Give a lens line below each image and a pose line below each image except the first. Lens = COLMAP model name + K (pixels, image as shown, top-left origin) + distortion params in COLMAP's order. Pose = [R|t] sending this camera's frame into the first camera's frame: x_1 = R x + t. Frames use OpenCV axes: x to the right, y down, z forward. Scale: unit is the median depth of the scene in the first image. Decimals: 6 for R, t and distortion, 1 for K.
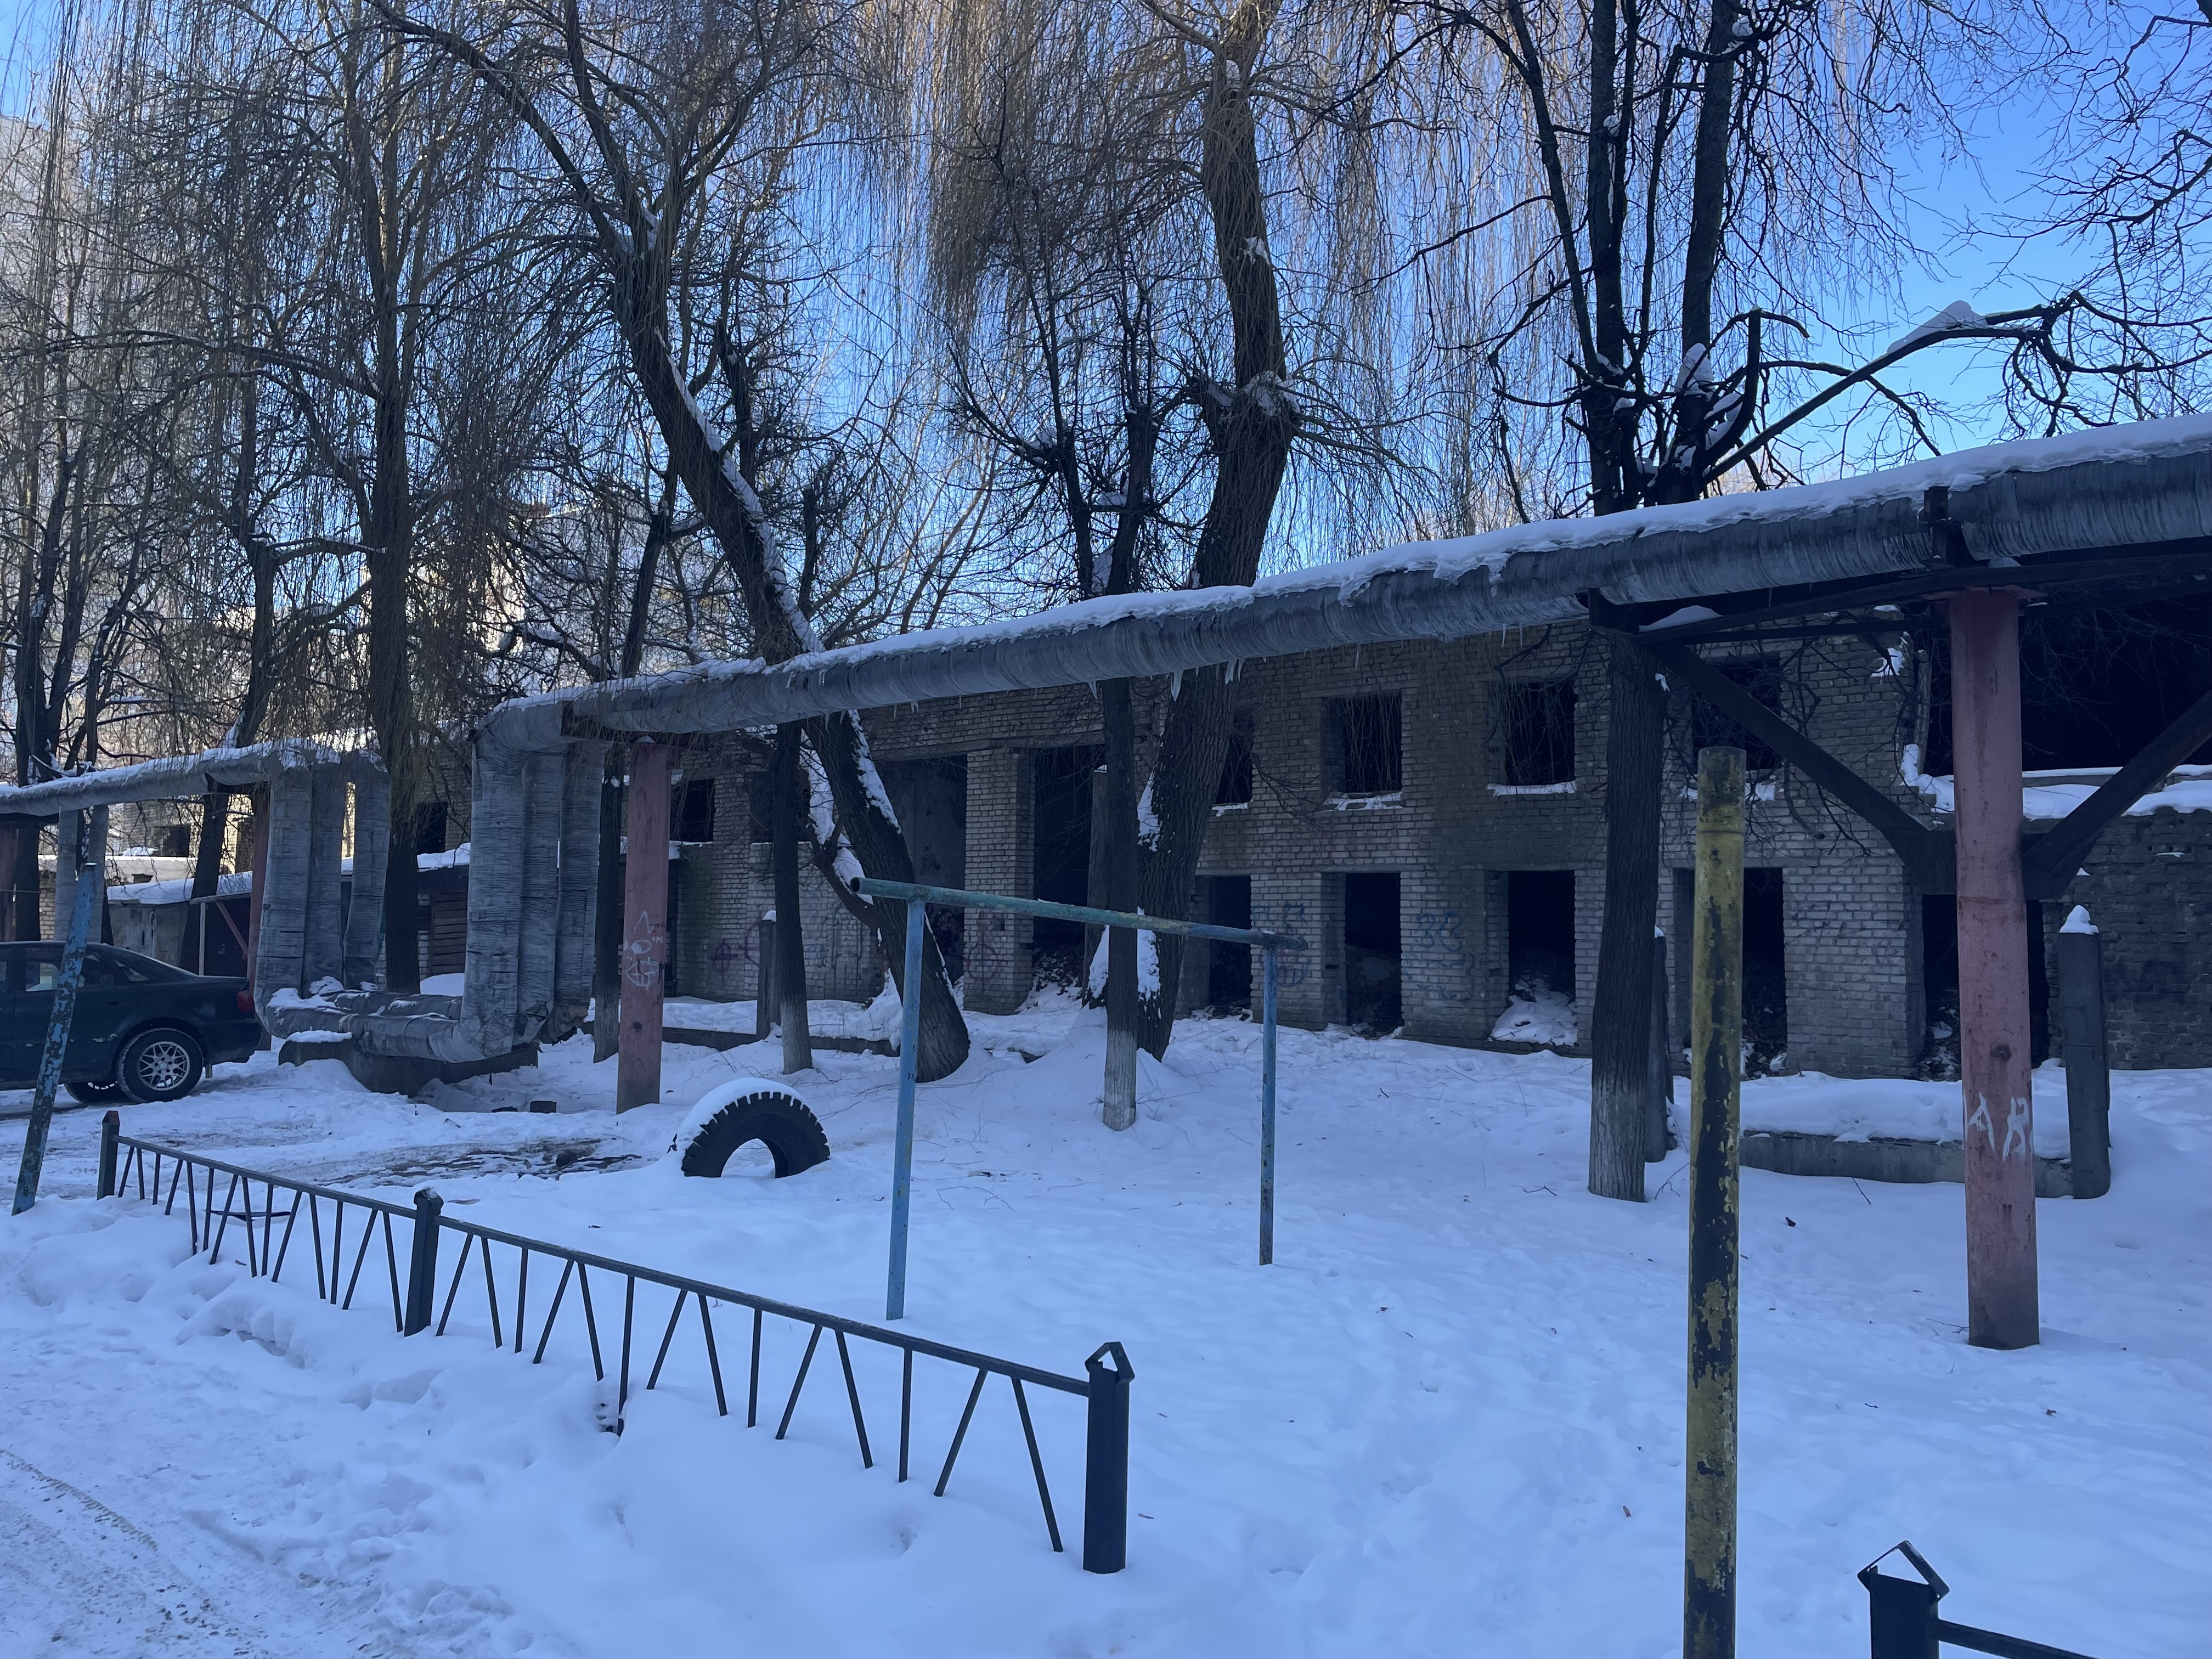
lens RADIAL K [[1655.3, 0, 1083.6], [0, 1655.3, 792.9], [0, 0, 1]] dist [0.094454, -0.116863]
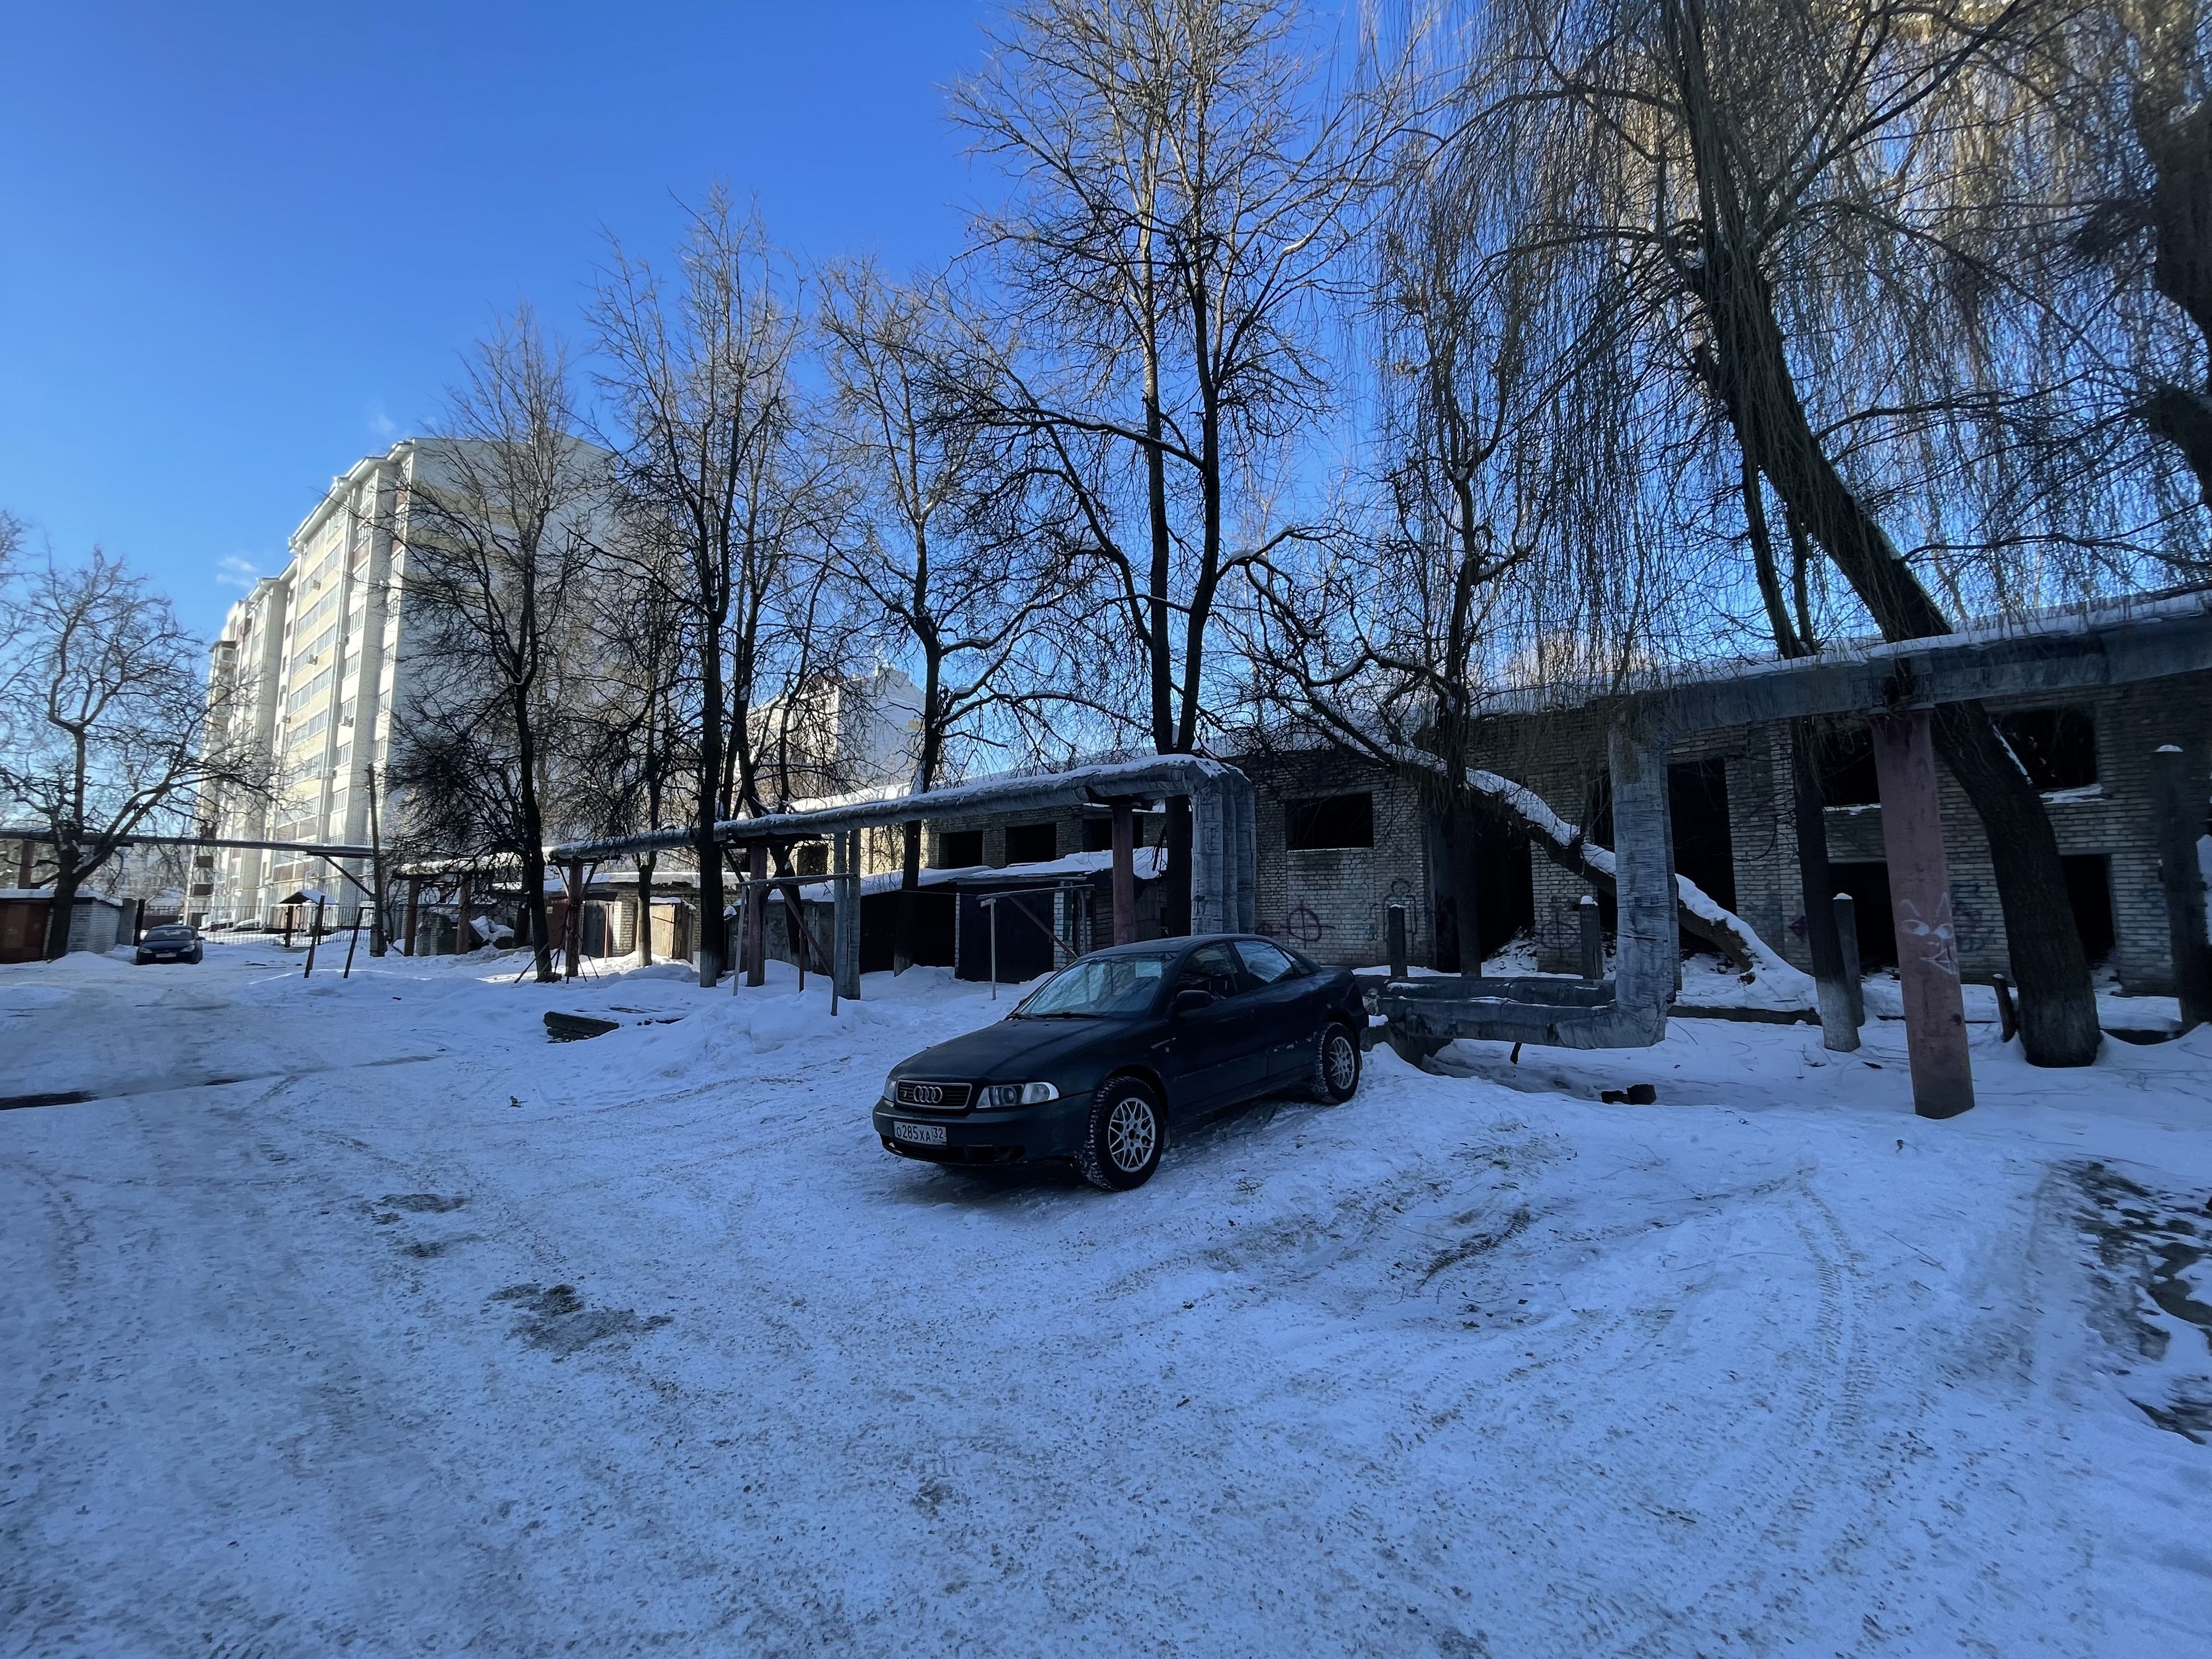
lens RADIAL K [[885.9, 0, 1106.3], [0, 885.9, 826.1], [0, 0, 1]] dist [-0.003060, -0.000318]
pose [[0.999265, -0.015069, 0.035254, -1.259377], [0.015548, 0.999790, -0.013363, 0.057725], [-0.035045, 0.013902, 0.999289, 0.905306]]
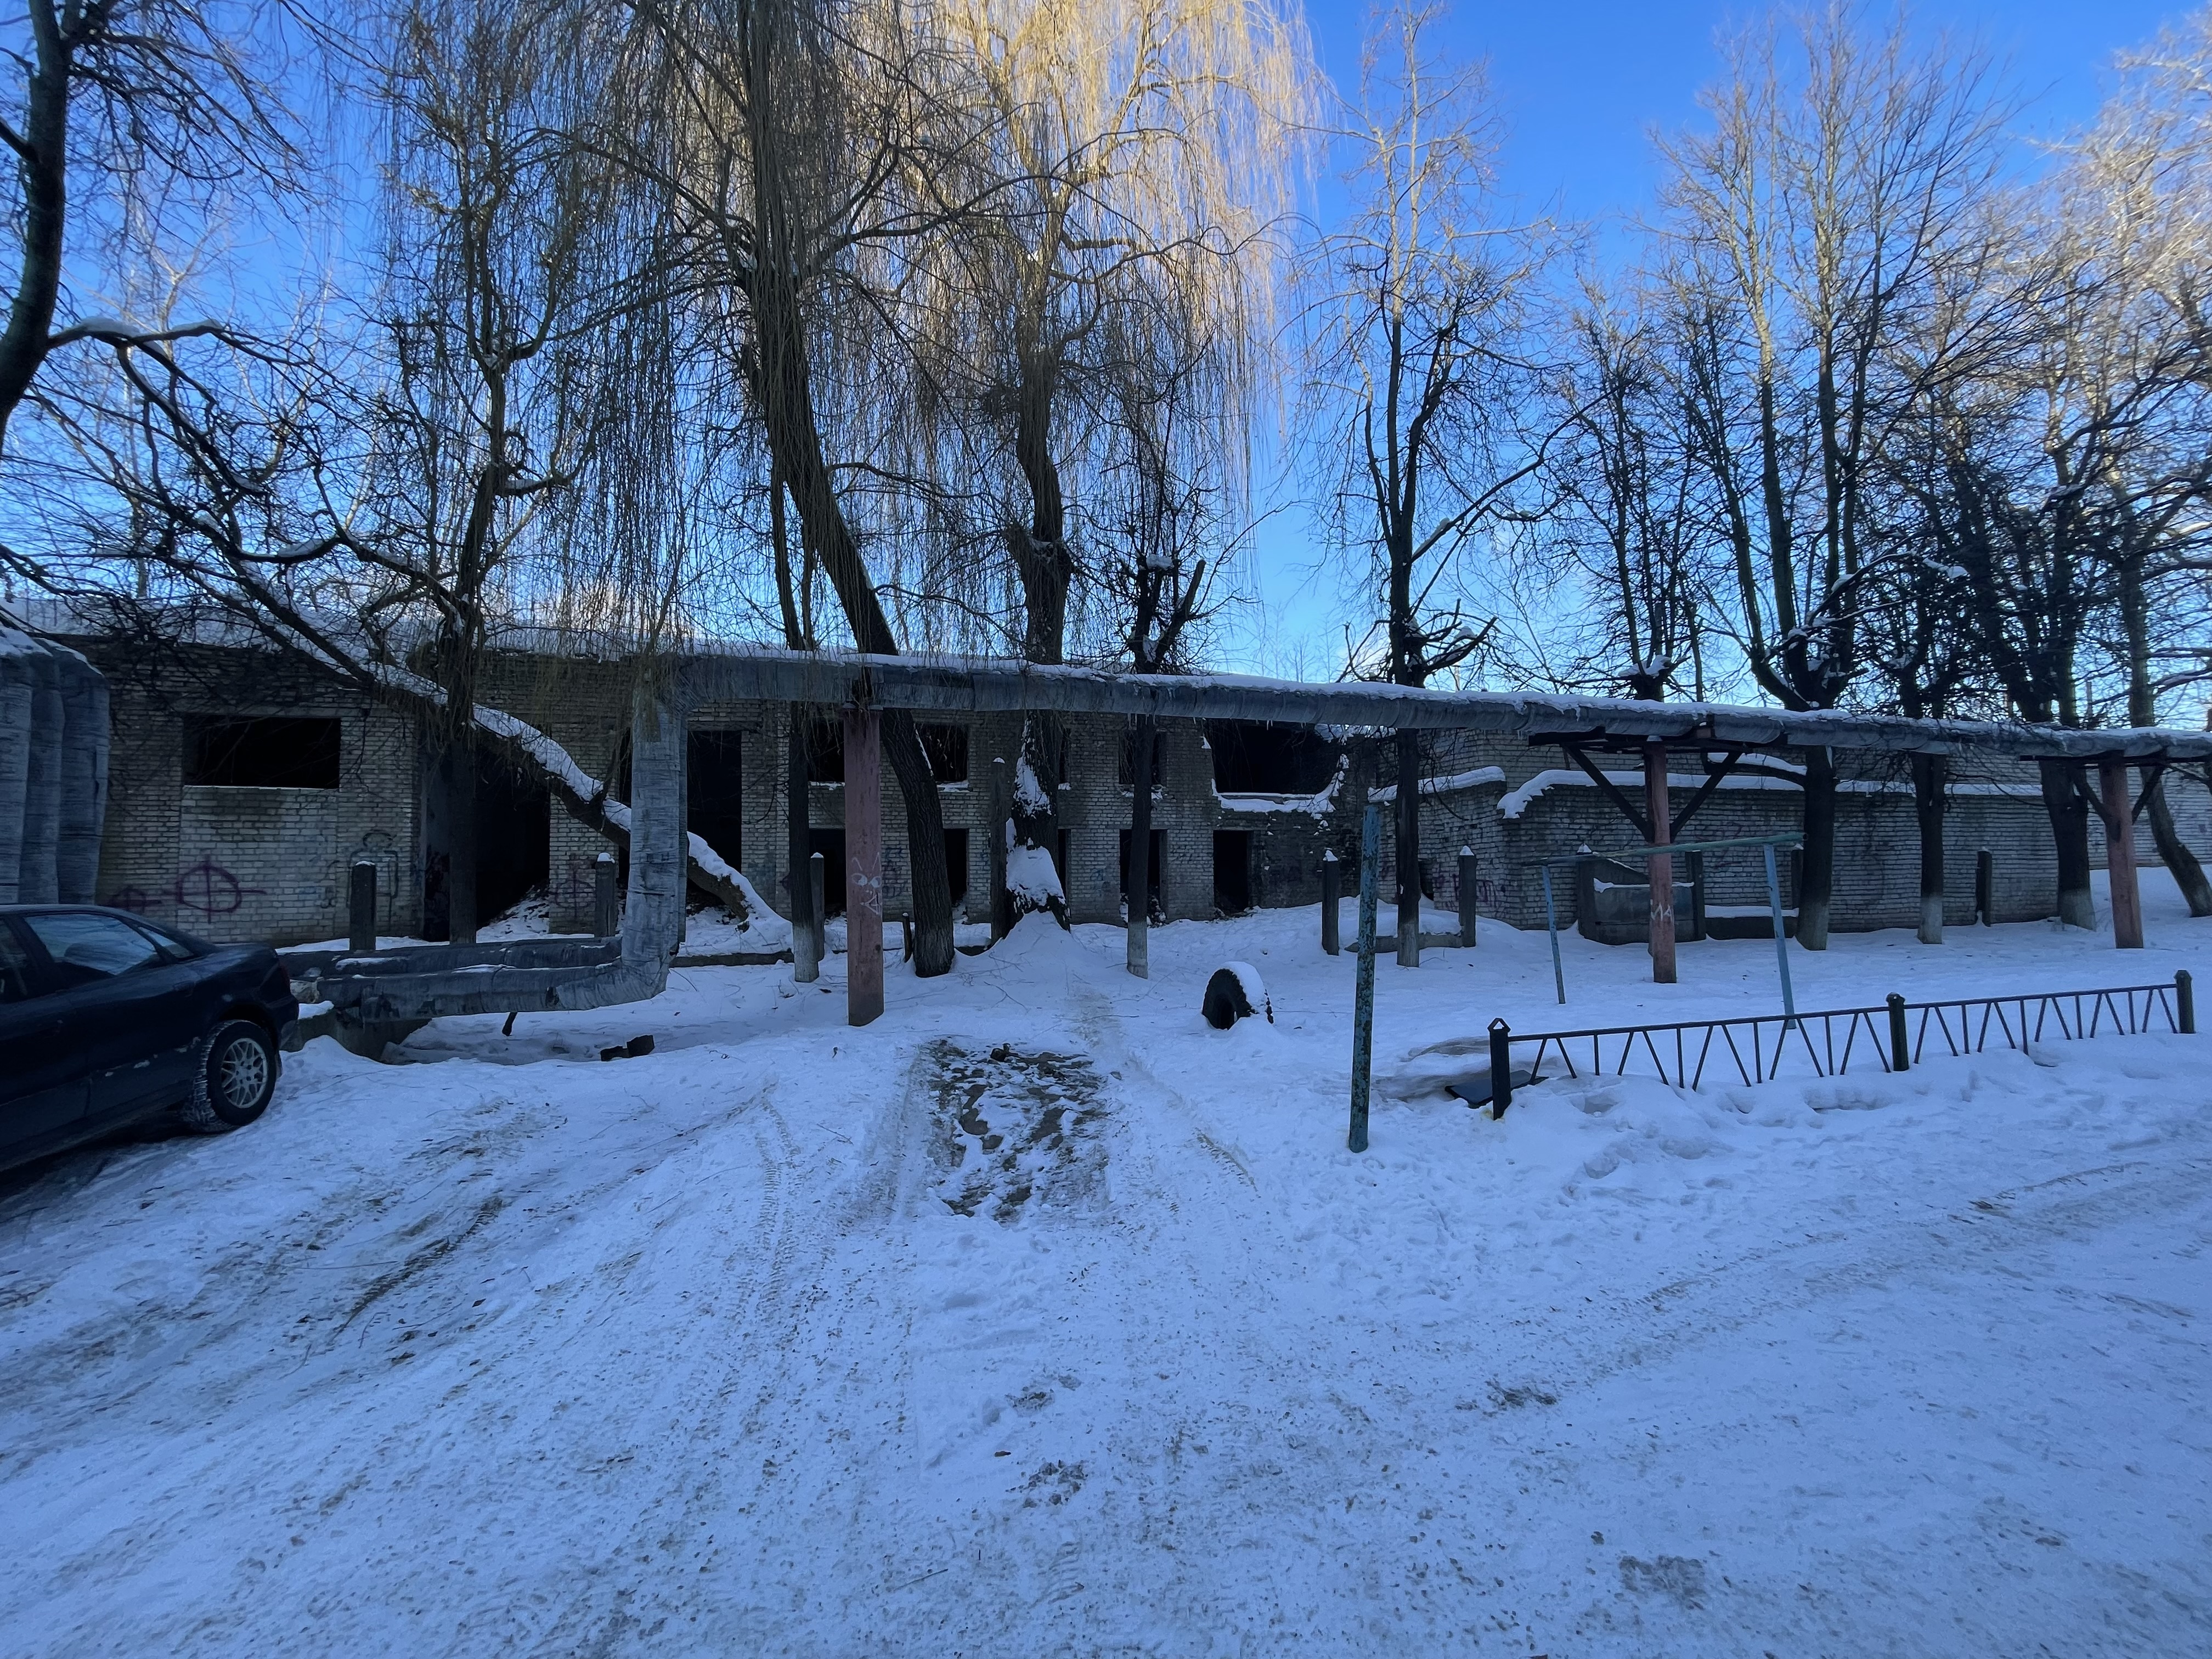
lens RADIAL K [[885.9, 0, 1106.9], [0, 885.9, 826.6], [0, 0, 1]] dist [-0.003060, -0.000318]
pose [[0.509522, 0.018866, 0.860251, -1.235318], [-0.055770, 0.998382, 0.011136, 0.061737], [-0.858649, -0.053650, 0.509749, 0.915494]]
